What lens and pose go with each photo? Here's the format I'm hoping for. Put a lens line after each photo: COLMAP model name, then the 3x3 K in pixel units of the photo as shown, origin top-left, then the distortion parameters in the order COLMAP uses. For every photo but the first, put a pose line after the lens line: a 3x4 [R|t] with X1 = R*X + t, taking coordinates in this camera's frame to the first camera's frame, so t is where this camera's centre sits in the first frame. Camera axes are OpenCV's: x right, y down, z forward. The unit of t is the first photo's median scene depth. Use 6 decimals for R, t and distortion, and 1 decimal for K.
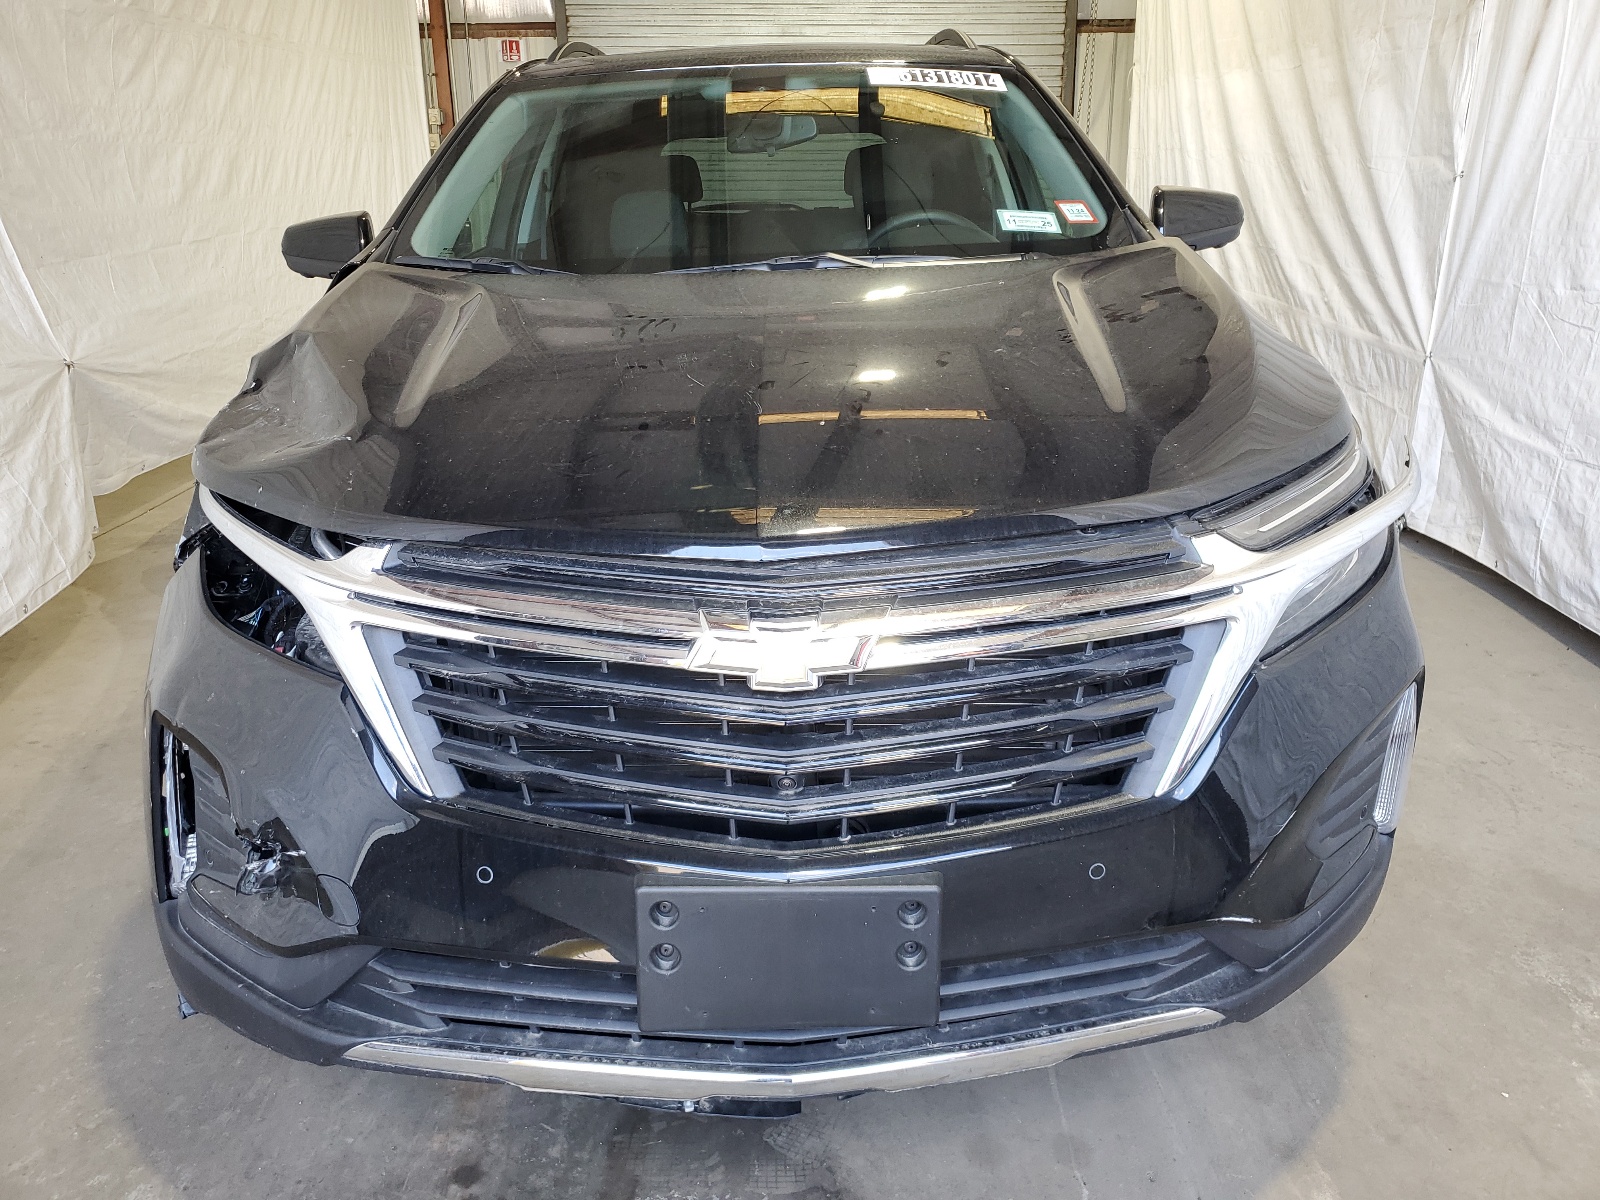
lens RADIAL K [[1191.1, 0, 800.0], [0, 1191.1, 600.0], [0, 0, 1]] dist [0.001029, -0.030111]
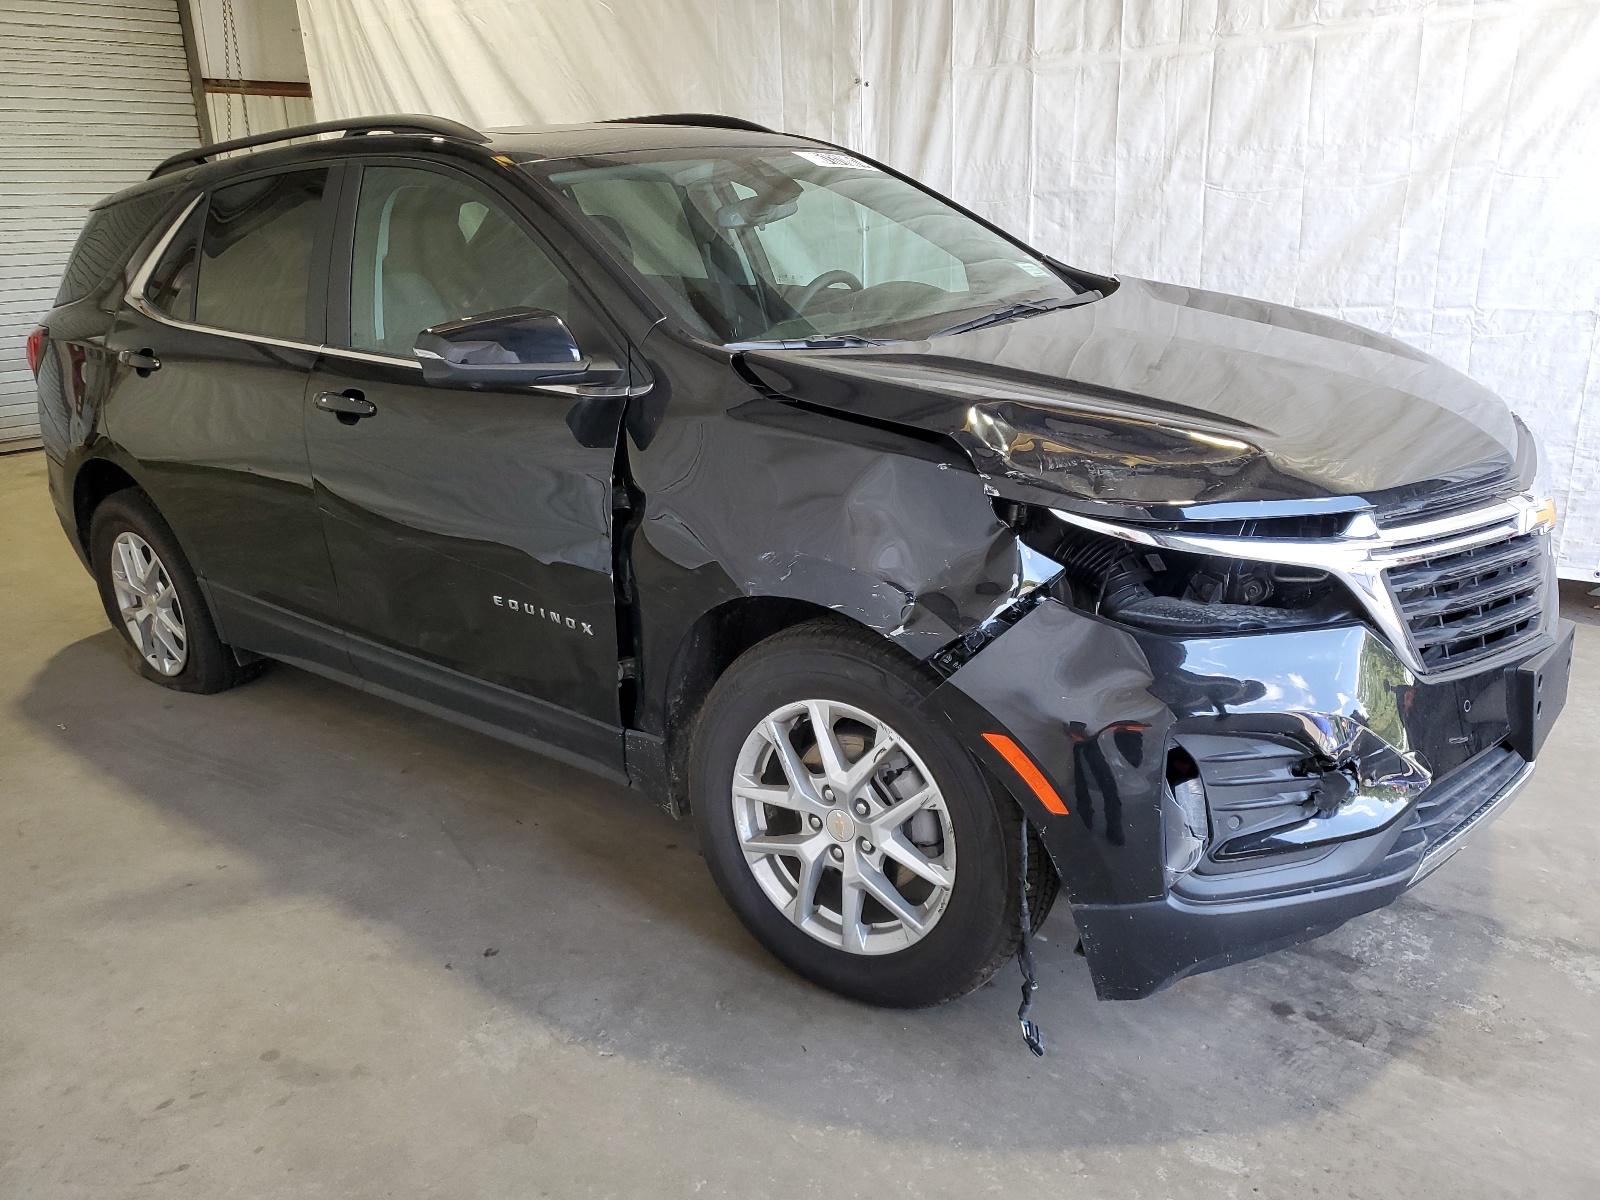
lens RADIAL K [[1191.1, 0, 800.0], [0, 1191.1, 600.0], [0, 0, 1]] dist [0.001029, -0.030111]
pose [[0.678640, -0.241090, 0.693775, -0.639959], [0.269384, 0.960467, 0.070260, -0.080372], [-0.683286, 0.139210, 0.716757, 0.163172]]
